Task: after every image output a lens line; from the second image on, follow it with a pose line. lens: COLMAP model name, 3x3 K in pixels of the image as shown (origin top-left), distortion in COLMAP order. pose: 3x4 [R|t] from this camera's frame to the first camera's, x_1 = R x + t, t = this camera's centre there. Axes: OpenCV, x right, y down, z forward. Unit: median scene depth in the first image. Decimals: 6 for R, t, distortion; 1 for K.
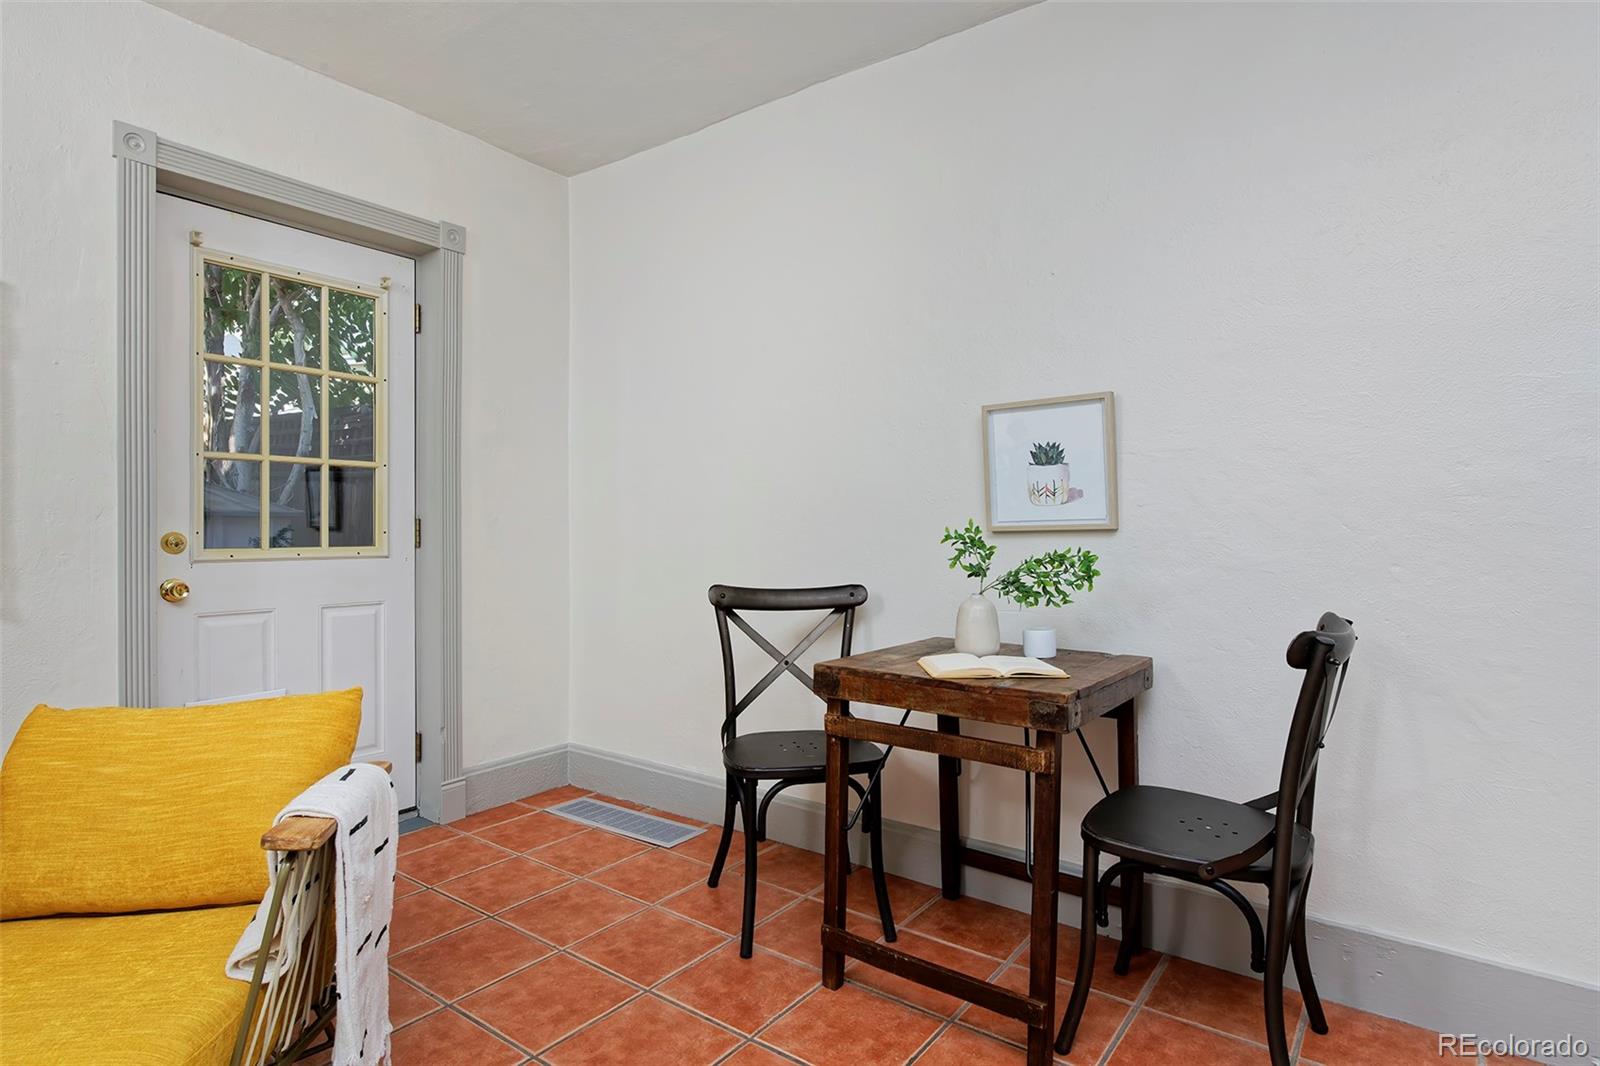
lens RADIAL K [[852.7, 0, 798.0], [0, 852.7, 532.3], [0, 0, 1]] dist [0.000875, -0.000172]
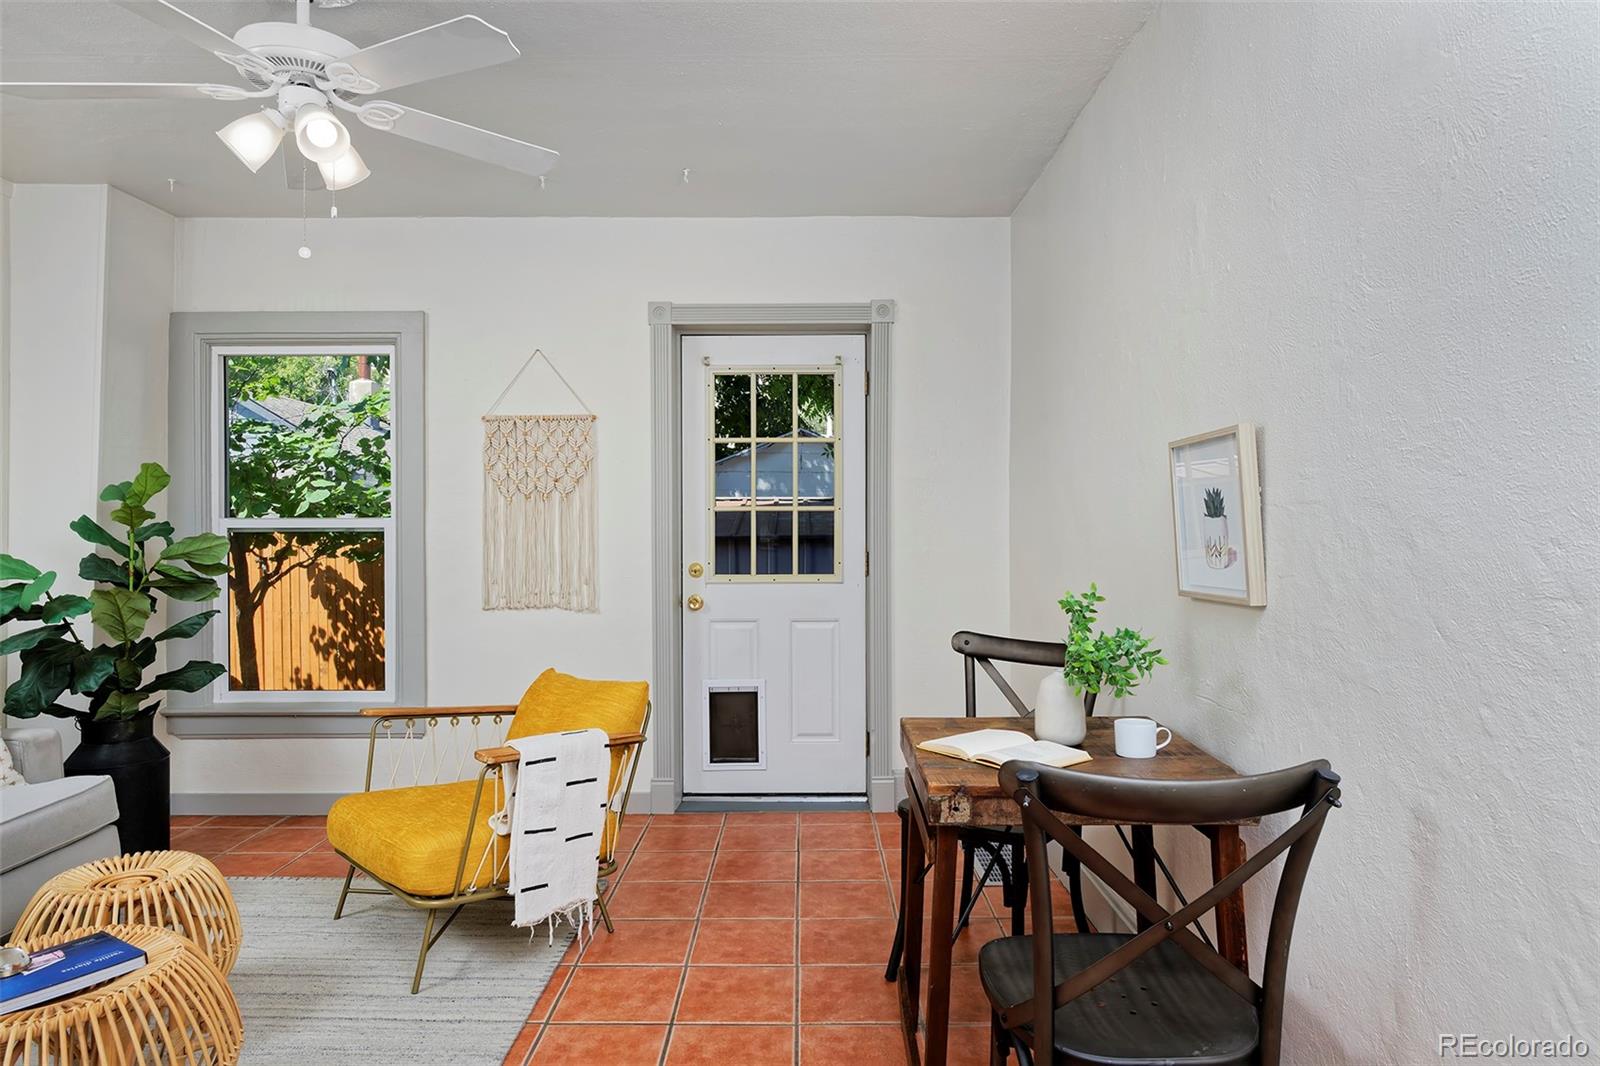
lens RADIAL K [[955.6, 0, 798.9], [0, 955.6, 527.0], [0, 0, 1]] dist [0.004990, 0.001062]
pose [[0.599815, 0.001646, -0.800137, 0.691375], [-0.002451, 0.999997, 0.000220, -0.062027], [0.800135, 0.001830, 0.599817, 0.148258]]
